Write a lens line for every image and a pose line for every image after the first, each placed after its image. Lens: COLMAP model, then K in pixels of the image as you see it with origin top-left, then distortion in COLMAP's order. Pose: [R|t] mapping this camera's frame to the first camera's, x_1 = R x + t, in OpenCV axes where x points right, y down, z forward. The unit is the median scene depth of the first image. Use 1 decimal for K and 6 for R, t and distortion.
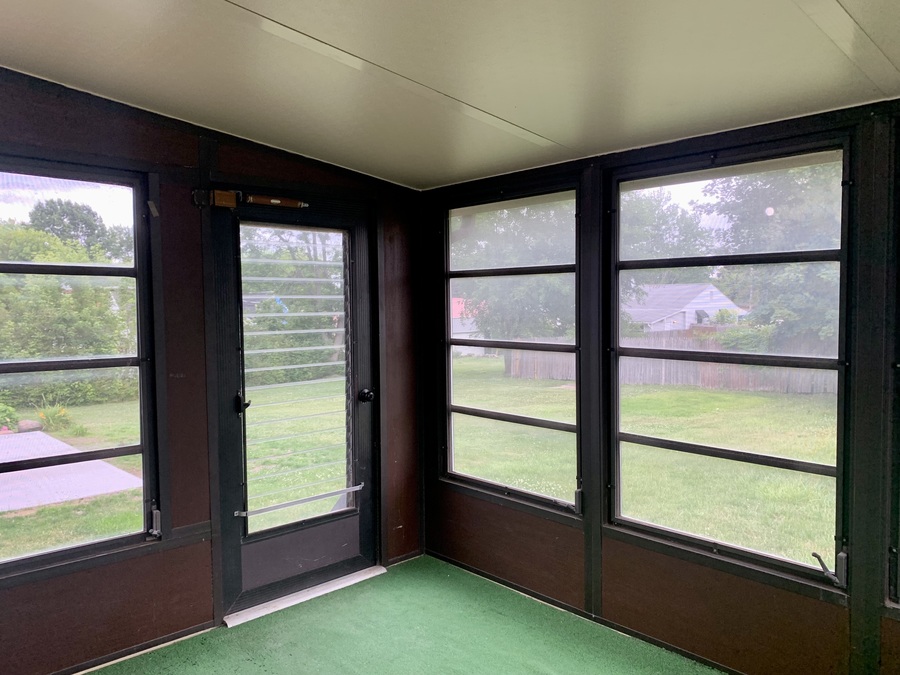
lens RADIAL K [[690.8, 0, 443.6], [0, 690.8, 334.2], [0, 0, 1]] dist [0.023973, -0.013872]
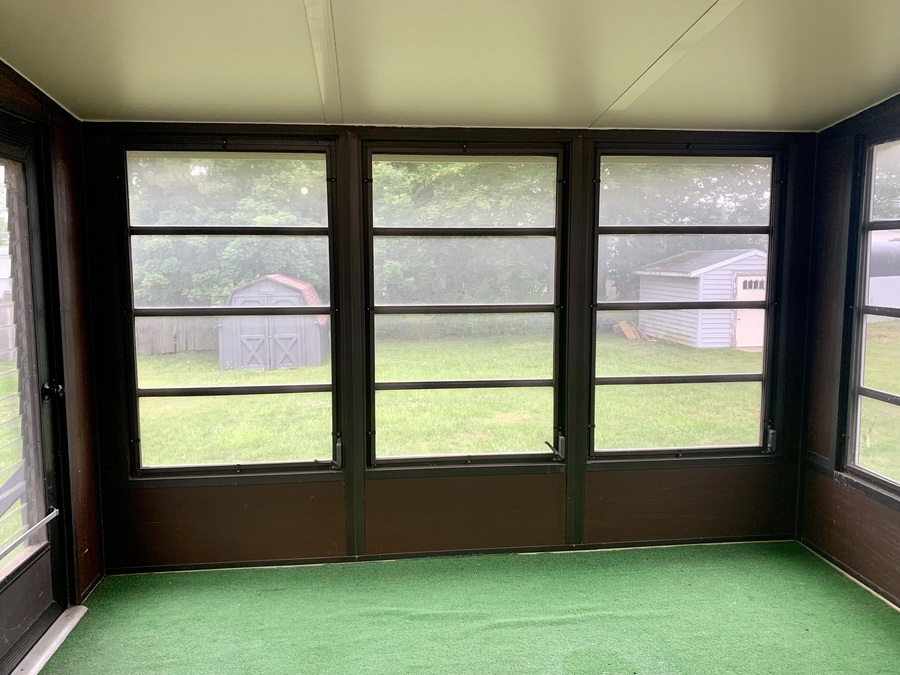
lens RADIAL K [[690.8, 0, 443.6], [0, 690.8, 334.2], [0, 0, 1]] dist [0.023973, -0.013872]
pose [[0.591293, -0.079171, 0.802561, -0.516925], [0.038370, 0.996804, 0.070063, -0.008747], [-0.805543, -0.010634, 0.592441, 0.242533]]
